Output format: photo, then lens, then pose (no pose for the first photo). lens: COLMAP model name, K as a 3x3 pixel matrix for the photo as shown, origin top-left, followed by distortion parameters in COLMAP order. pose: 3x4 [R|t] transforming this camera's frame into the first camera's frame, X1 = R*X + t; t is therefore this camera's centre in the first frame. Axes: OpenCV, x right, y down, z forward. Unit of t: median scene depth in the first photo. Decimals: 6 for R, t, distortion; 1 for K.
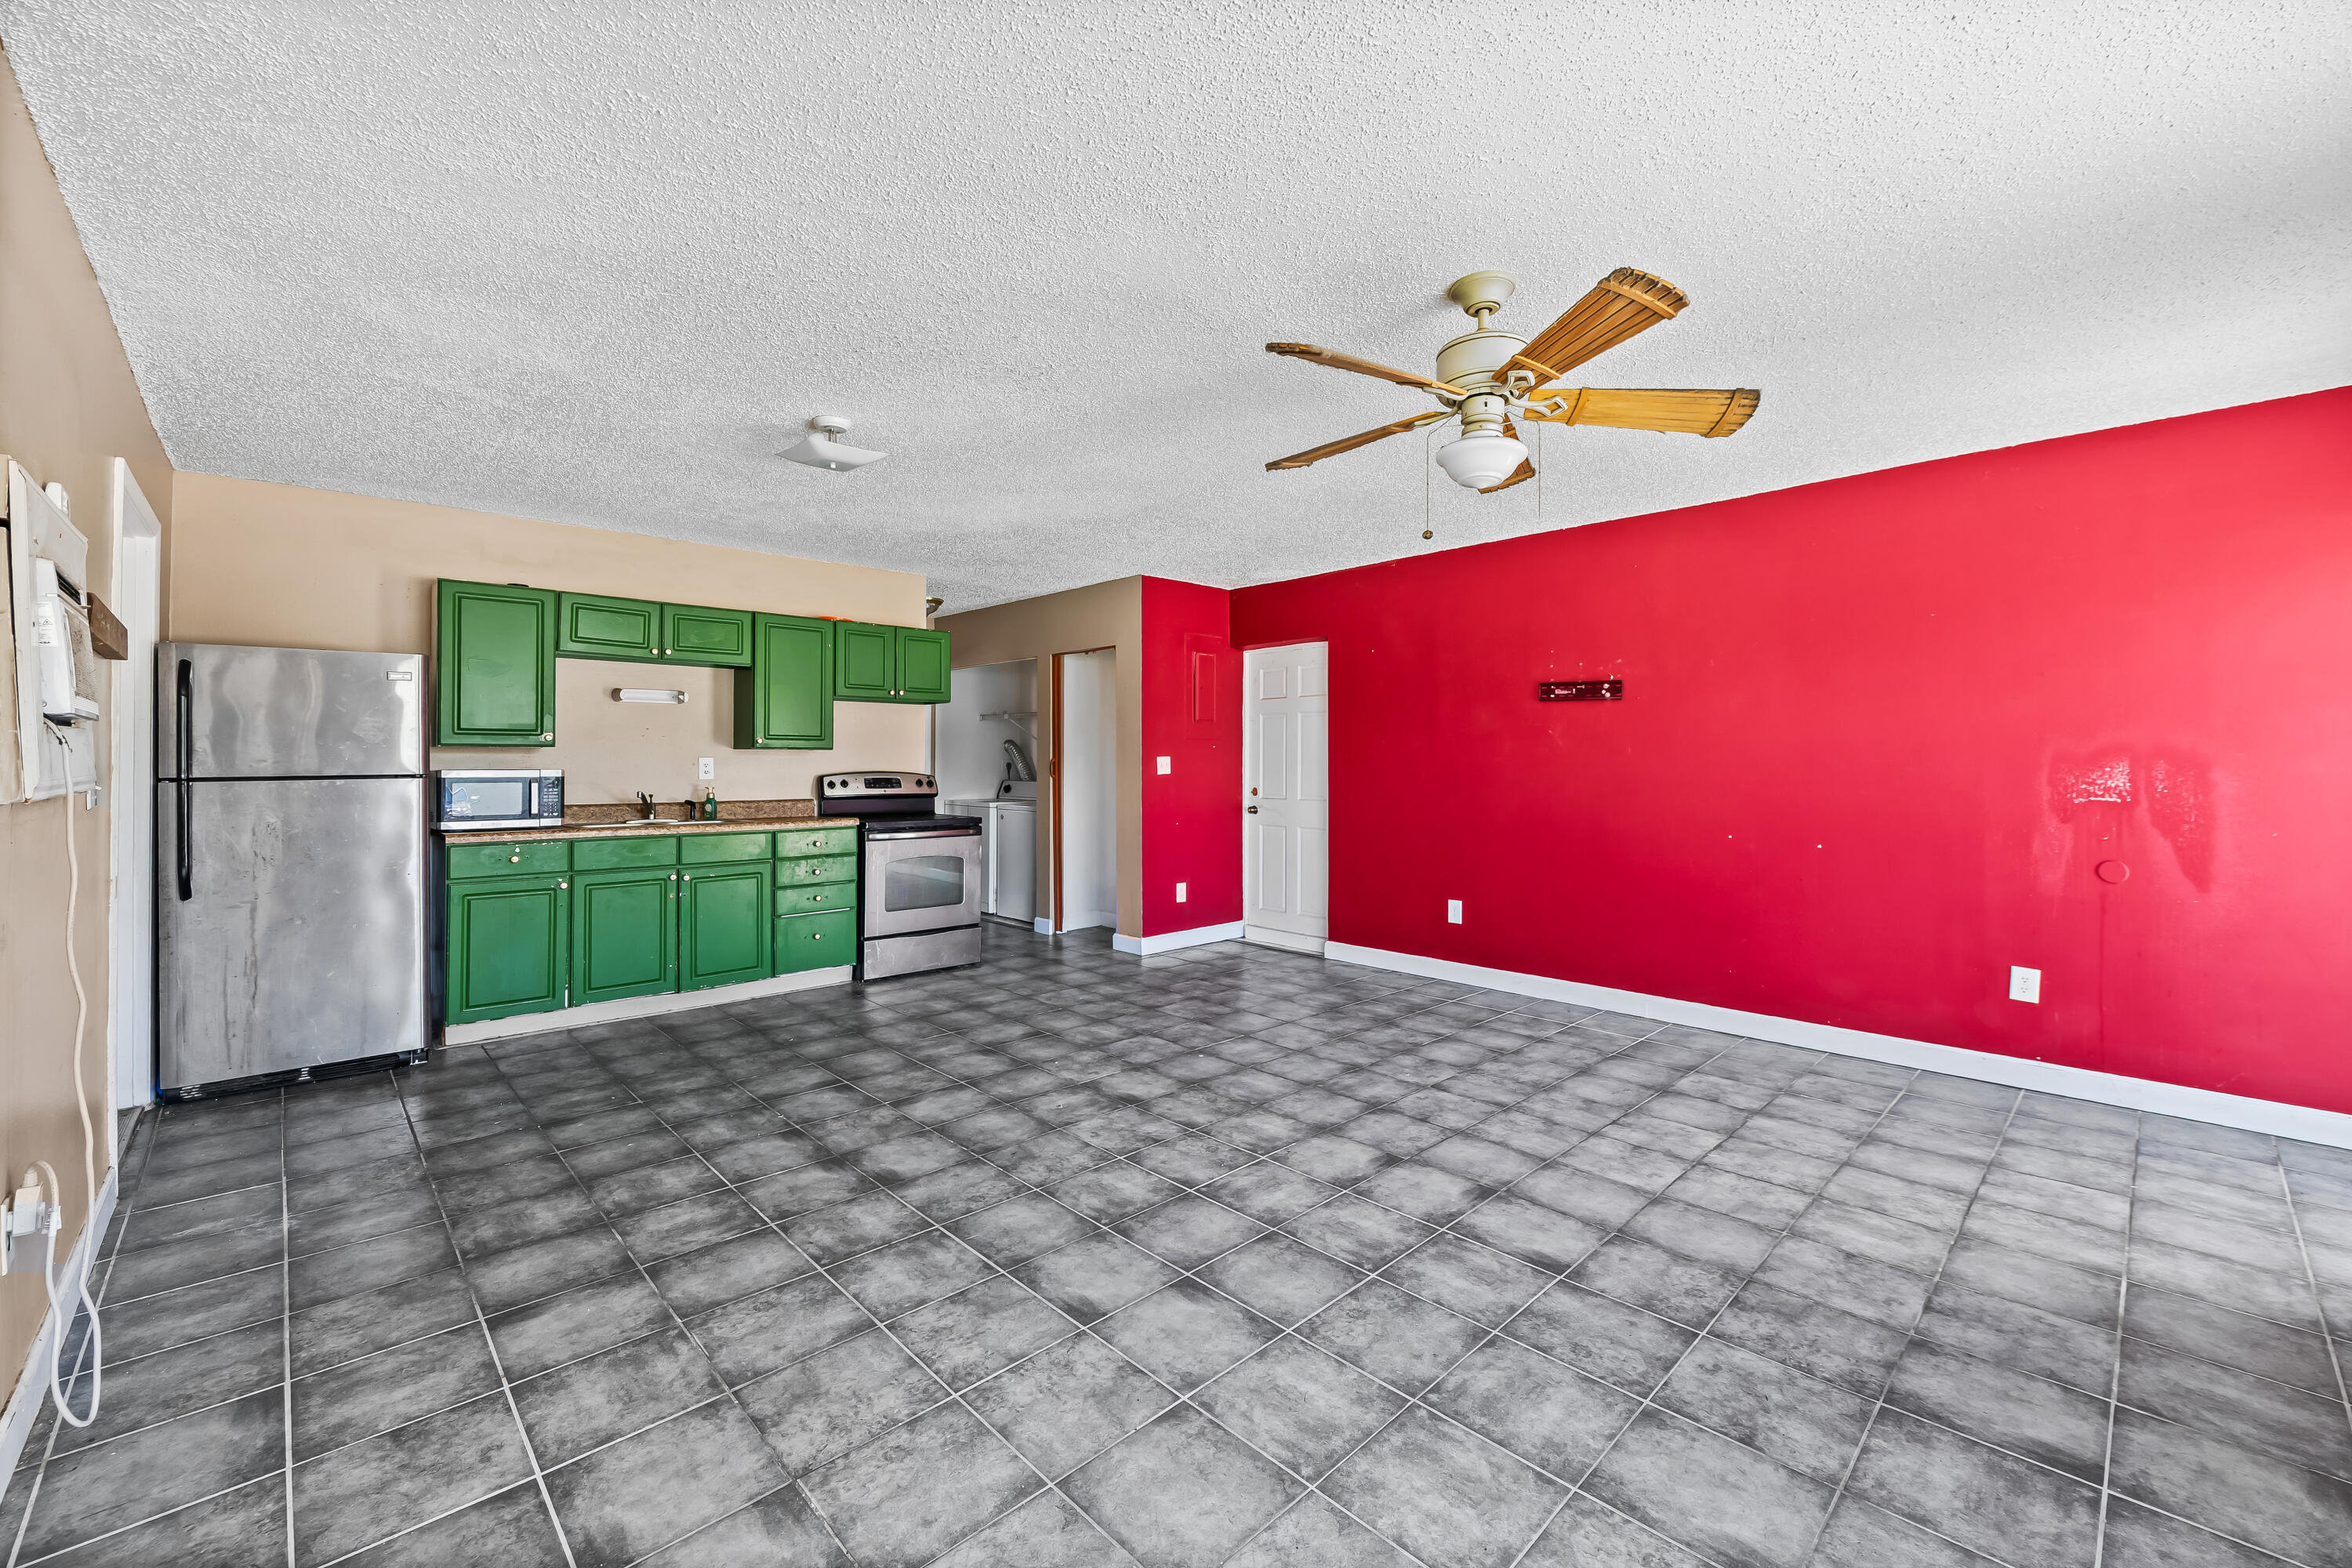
lens RADIAL K [[947.6, 0, 1174.3], [0, 947.6, 771.8], [0, 0, 1]] dist [-0.000032, -0.000380]
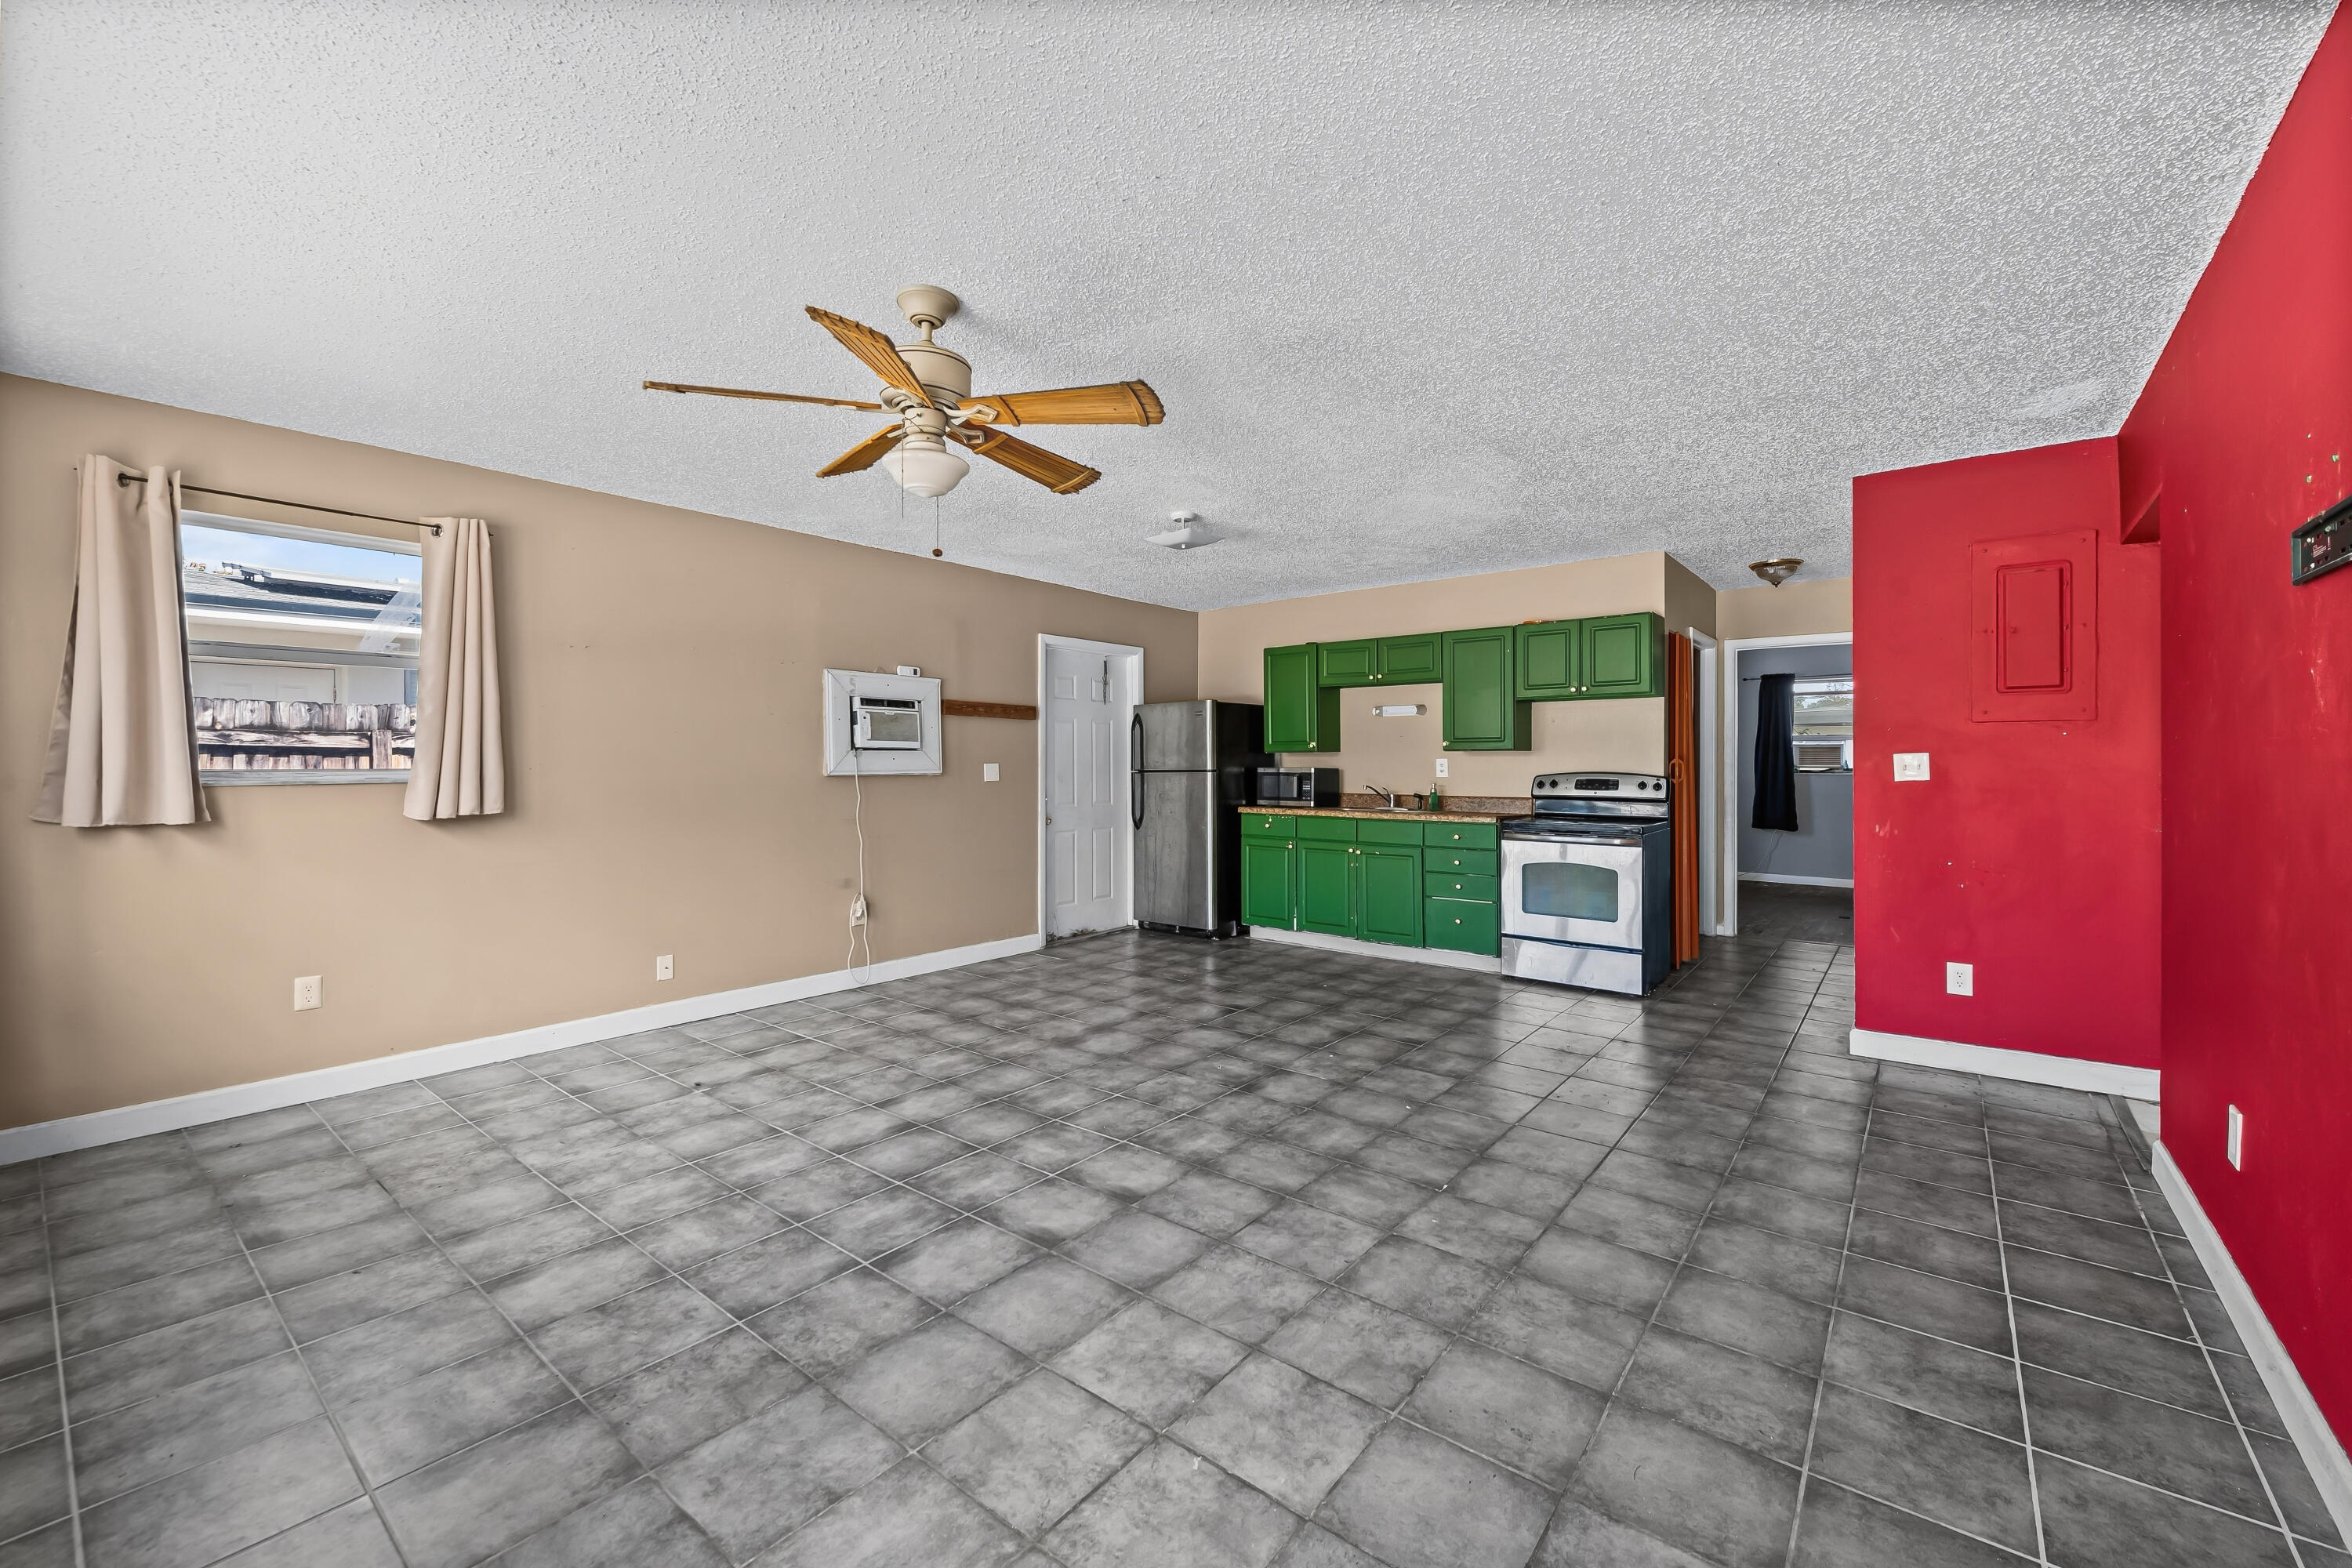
lens RADIAL K [[936.2, 0, 1190.0], [0, 936.2, 780.2], [0, 0, 1]] dist [0.000656, -0.000764]
pose [[0.147214, 0.018338, -0.988935, 1.092425], [-0.010173, 0.999803, 0.017026, -0.008779], [0.989052, 0.007554, 0.147372, 0.897732]]
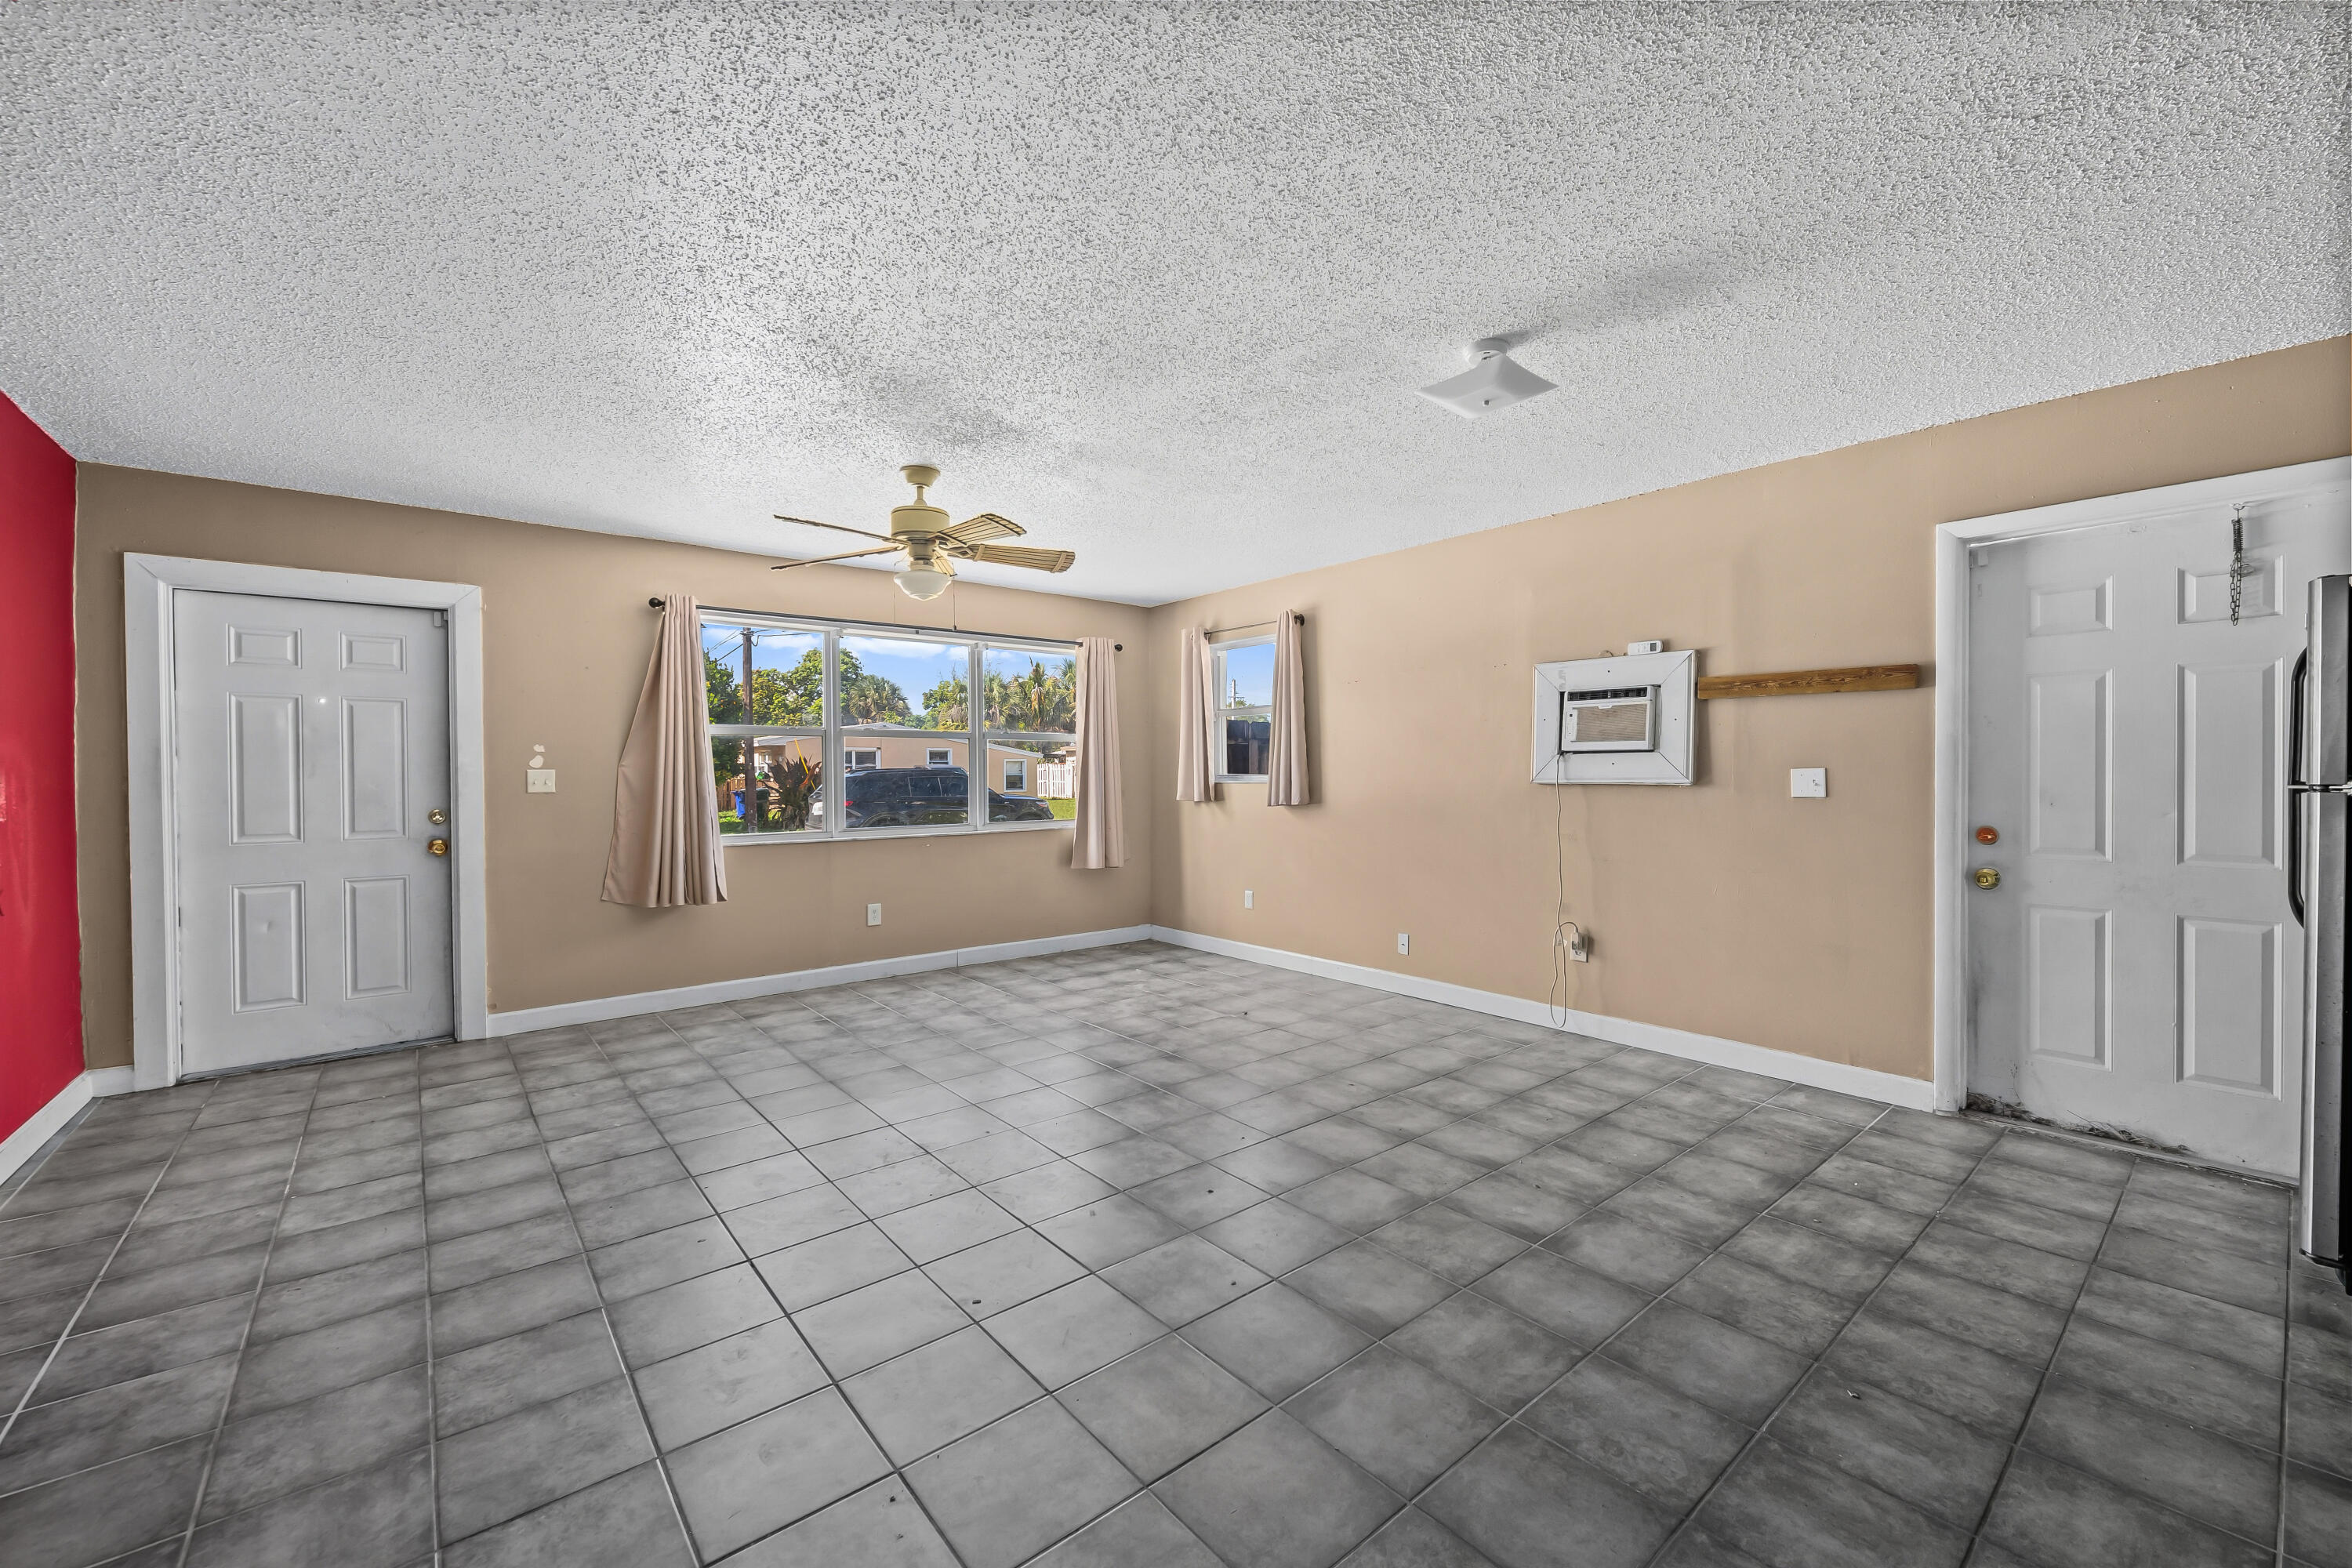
lens RADIAL K [[936.2, 0, 1190.0], [0, 936.2, 780.2], [0, 0, 1]] dist [0.000656, -0.000764]
pose [[-0.998358, 0.005092, 0.057058, -0.170540], [0.006370, 0.999732, 0.022249, -0.023038], [-0.056929, 0.022575, -0.998123, 2.027138]]
